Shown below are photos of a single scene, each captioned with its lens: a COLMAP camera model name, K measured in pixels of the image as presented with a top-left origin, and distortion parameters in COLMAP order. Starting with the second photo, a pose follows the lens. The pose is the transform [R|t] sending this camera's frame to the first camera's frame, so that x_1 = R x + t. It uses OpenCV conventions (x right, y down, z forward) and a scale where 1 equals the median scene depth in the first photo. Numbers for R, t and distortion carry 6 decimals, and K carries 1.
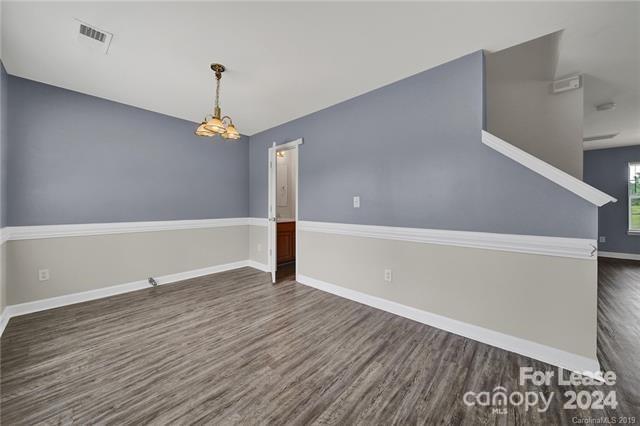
lens RADIAL K [[229.7, 0, 320.3], [0, 229.7, 206.4], [0, 0, 1]] dist [0.002346, -0.000129]
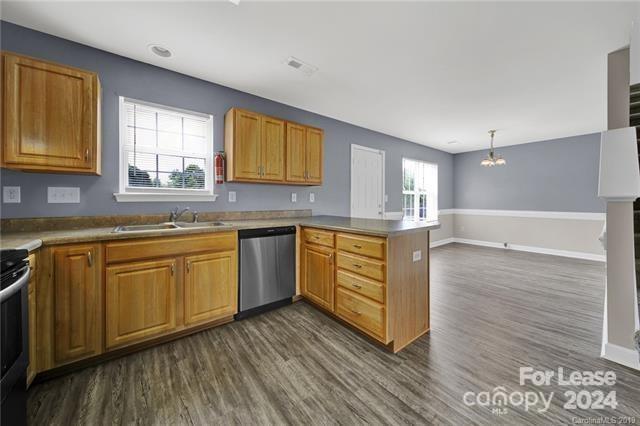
lens RADIAL K [[229.7, 0, 320.7], [0, 229.7, 202.4], [0, 0, 1]] dist [0.002346, -0.000129]
pose [[-0.170137, 0.006424, -0.985399, 1.809465], [-0.010331, 0.999912, 0.008302, 0.007879], [0.985366, 0.011593, -0.170056, -0.121314]]
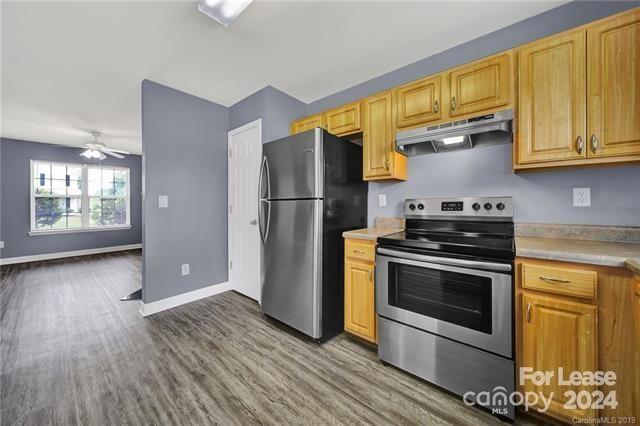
lens RADIAL K [[229.7, 0, 320.0], [0, 229.7, 205.2], [0, 0, 1]] dist [0.002346, -0.000129]
pose [[-0.034709, -0.005159, 0.999384, 0.866123], [0.012809, 0.999902, 0.005606, 0.009309], [-0.999315, 0.012996, -0.034640, -0.393995]]
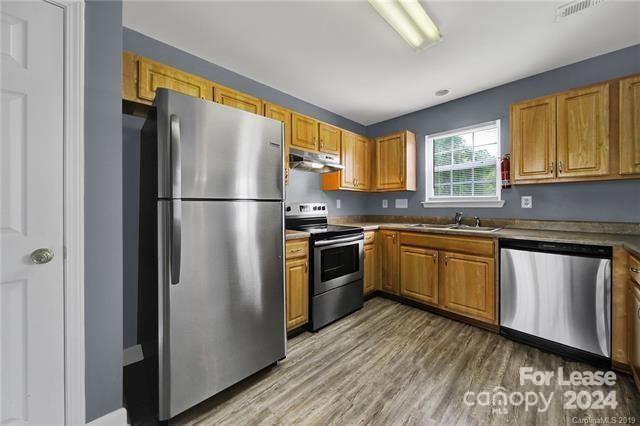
lens RADIAL K [[229.7, 0, 318.6], [0, 229.7, 206.8], [0, 0, 1]] dist [0.002346, -0.000129]
pose [[-0.997260, 0.000766, 0.073978, 1.551479], [0.001618, 0.999933, 0.011454, 0.000406], [-0.073965, 0.011542, -0.997194, 0.356653]]
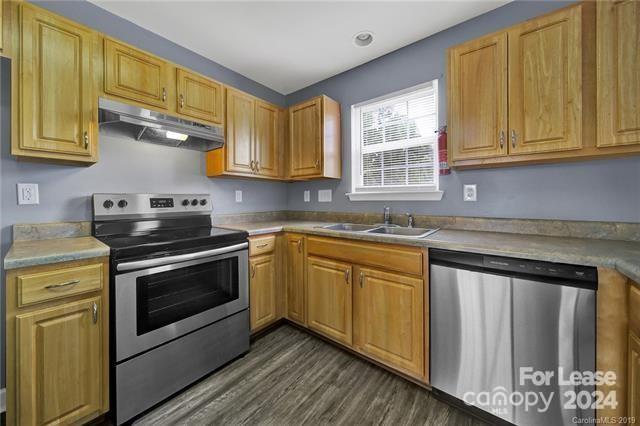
lens RADIAL K [[229.7, 0, 320.8], [0, 229.7, 201.0], [0, 0, 1]] dist [0.002346, -0.000129]
pose [[-0.998004, 0.003329, -0.063070, 1.202987], [0.002539, 0.999917, 0.012601, 0.009110], [0.063107, 0.012416, -0.997930, -0.057610]]
